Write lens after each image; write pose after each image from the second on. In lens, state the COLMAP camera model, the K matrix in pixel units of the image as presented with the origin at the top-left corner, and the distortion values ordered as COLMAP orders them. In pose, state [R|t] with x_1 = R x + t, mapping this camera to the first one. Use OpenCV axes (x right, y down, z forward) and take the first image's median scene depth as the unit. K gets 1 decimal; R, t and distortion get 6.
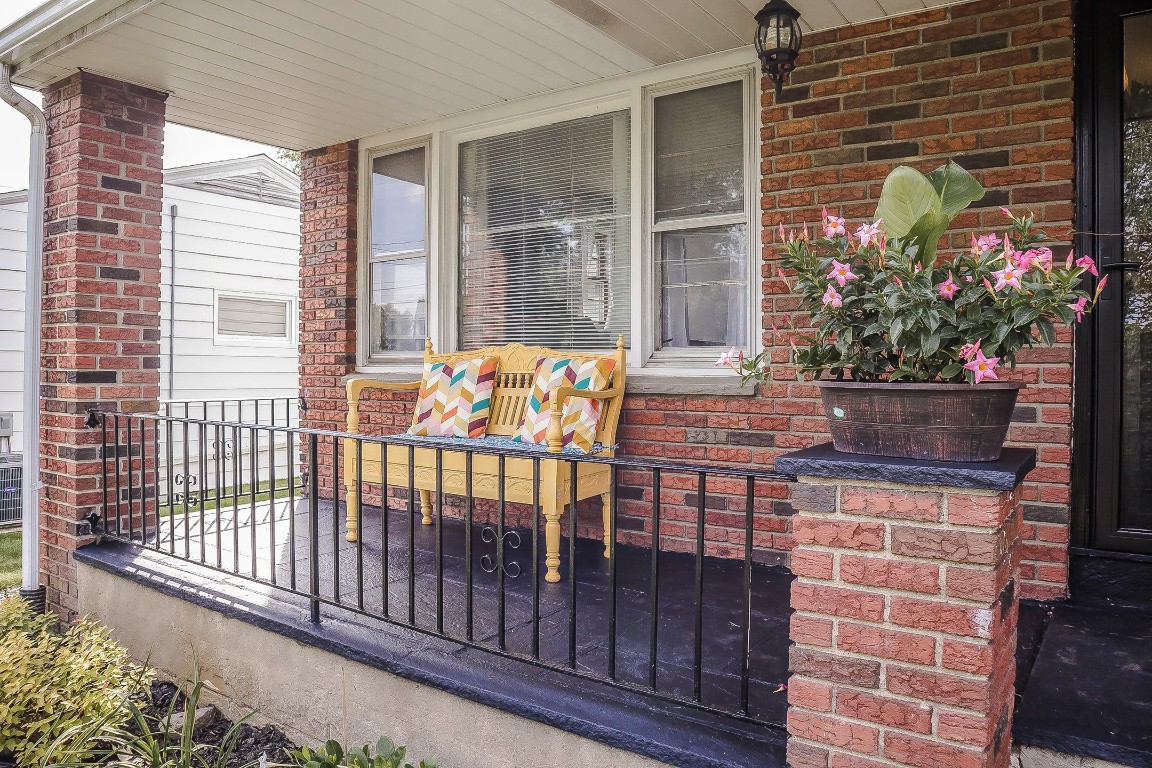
lens RADIAL K [[809.0, 0, 576.0], [0, 809.0, 384.0], [0, 0, 1]] dist [-0.135567, 0.086812]
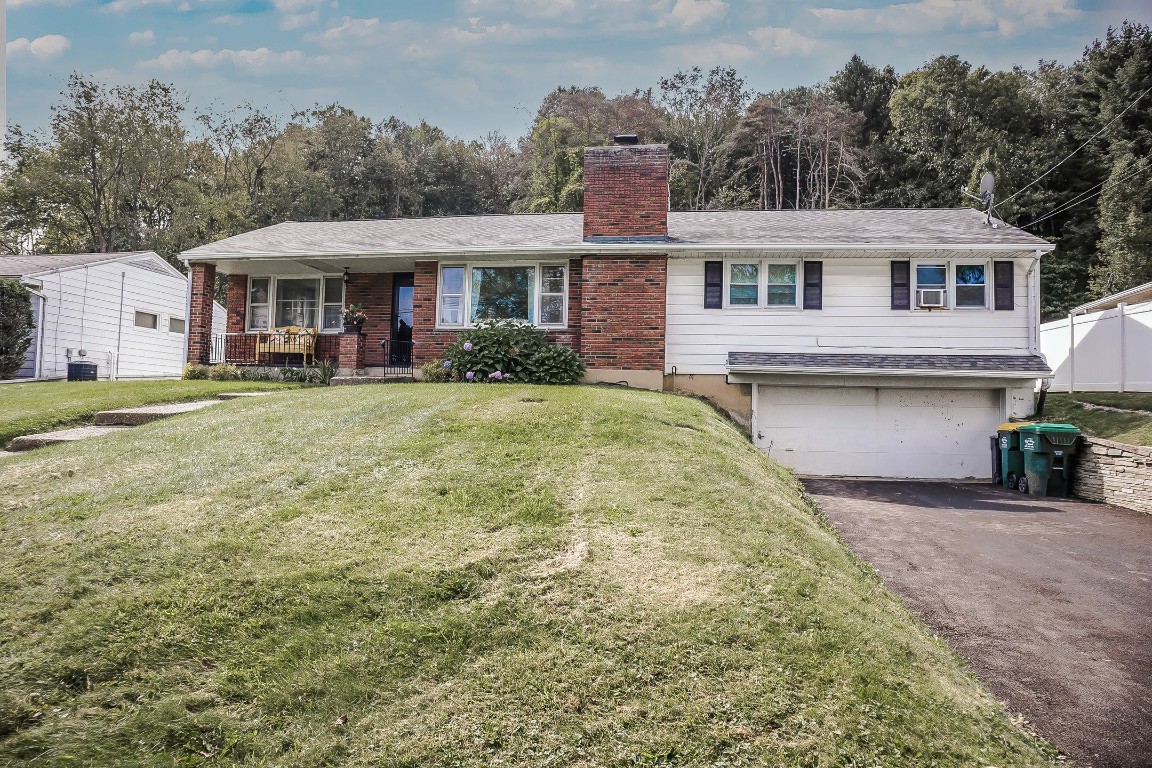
lens RADIAL K [[809.0, 0, 576.0], [0, 809.0, 384.0], [0, 0, 1]] dist [-0.135567, 0.086812]
pose [[0.905464, 0.032662, 0.423165, -0.628755], [-0.010201, 0.998421, -0.055236, 0.620915], [-0.424301, 0.045697, 0.904368, -4.564081]]
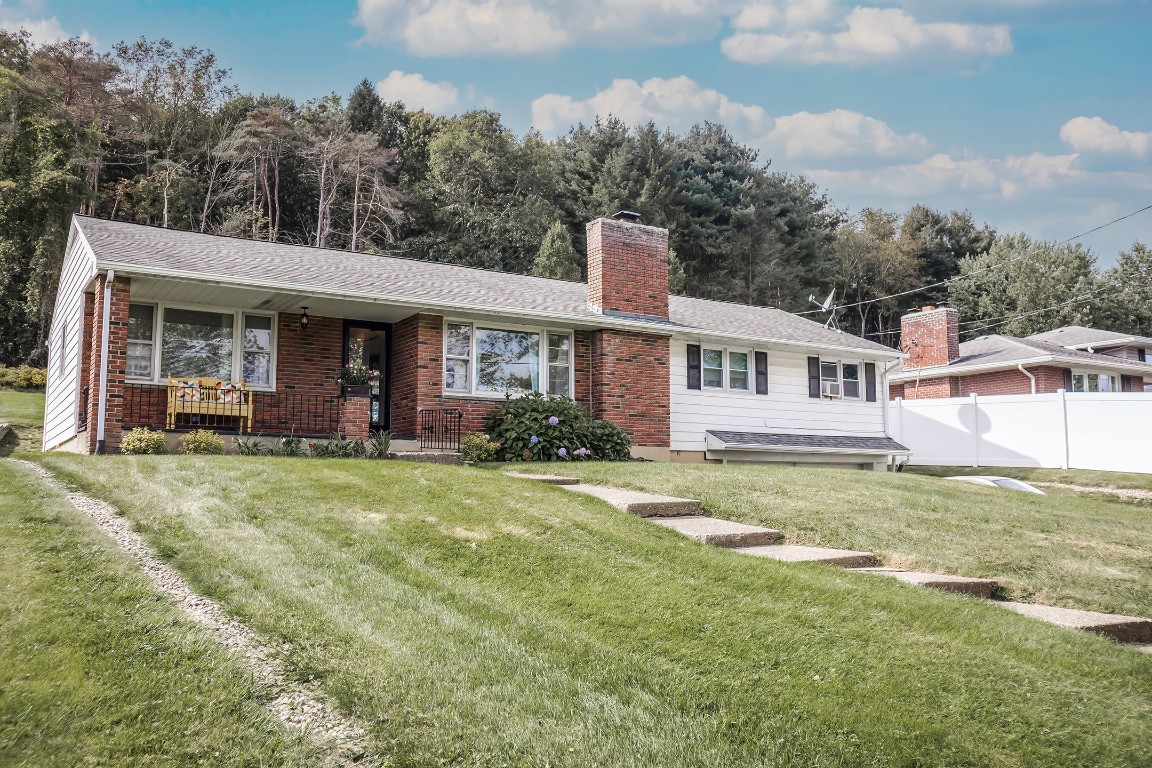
lens RADIAL K [[977.2, 0, 576.0], [0, 977.2, 384.0], [0, 0, 1]] dist [-0.006078, 0.002916]
pose [[0.379445, 0.096043, 0.920216, -3.791604], [0.021788, 0.993394, -0.112665, 0.552406], [-0.924958, 0.062800, 0.374846, -2.299926]]
